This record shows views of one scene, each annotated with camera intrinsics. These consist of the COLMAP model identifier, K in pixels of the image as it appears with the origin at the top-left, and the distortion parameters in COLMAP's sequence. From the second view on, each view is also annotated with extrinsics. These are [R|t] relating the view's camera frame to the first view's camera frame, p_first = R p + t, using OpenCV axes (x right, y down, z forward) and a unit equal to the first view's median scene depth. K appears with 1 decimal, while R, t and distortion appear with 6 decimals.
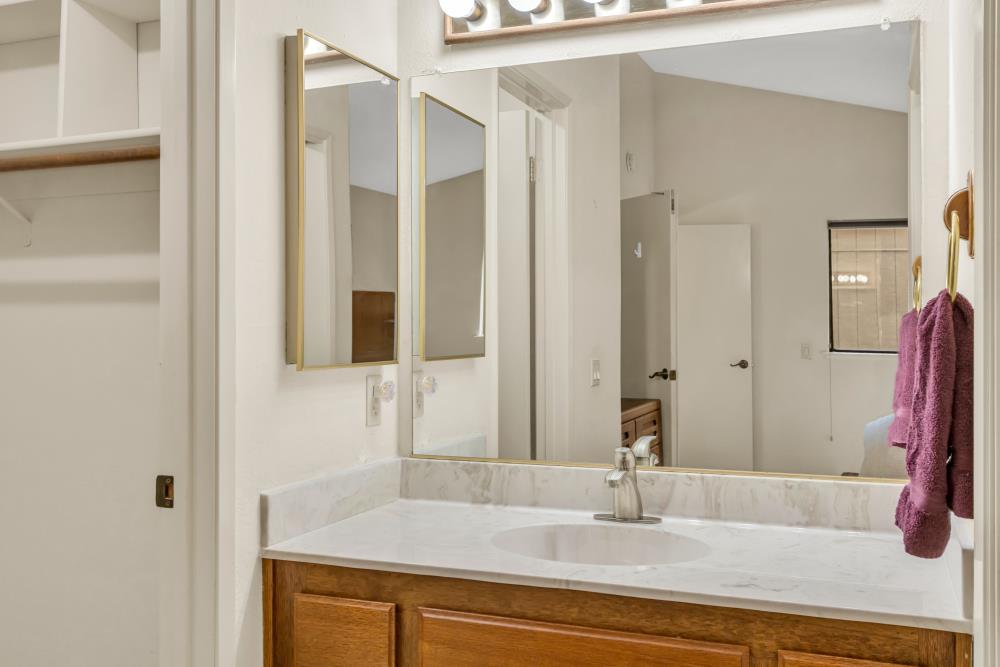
lens RADIAL K [[947.5, 0, 477.1], [0, 947.5, 325.2], [0, 0, 1]] dist [0.020285, -0.005248]
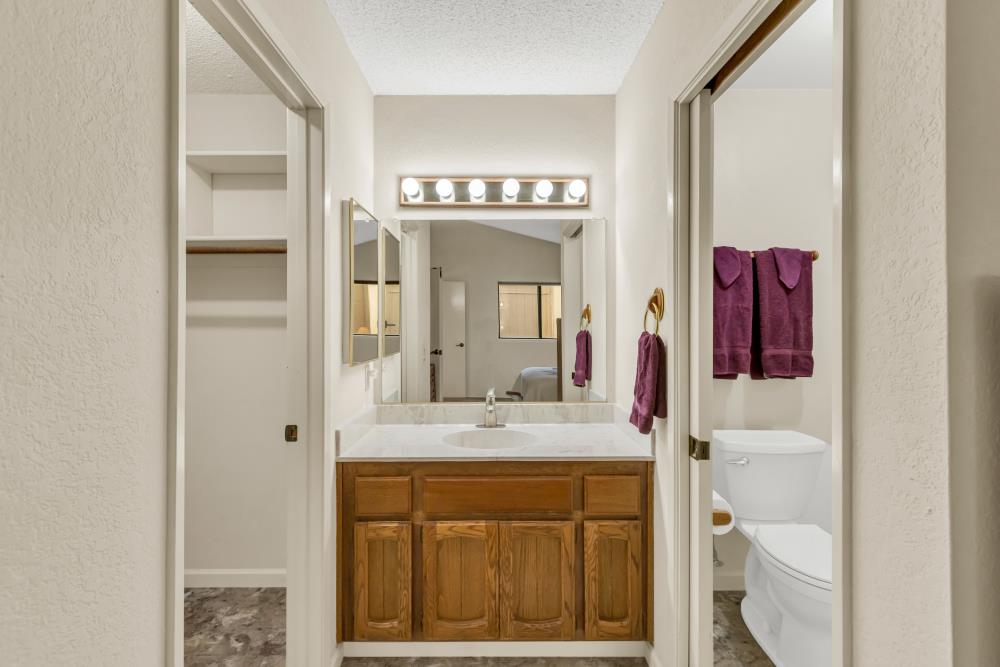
lens RADIAL K [[457.2, 0, 492.4], [0, 457.2, 325.3], [0, 0, 1]] dist [0.004826, -0.000262]
pose [[0.928968, -0.002375, 0.370152, -0.277051], [0.001862, 0.999997, 0.001742, -0.043640], [-0.370155, -0.000929, 0.928970, -0.017592]]
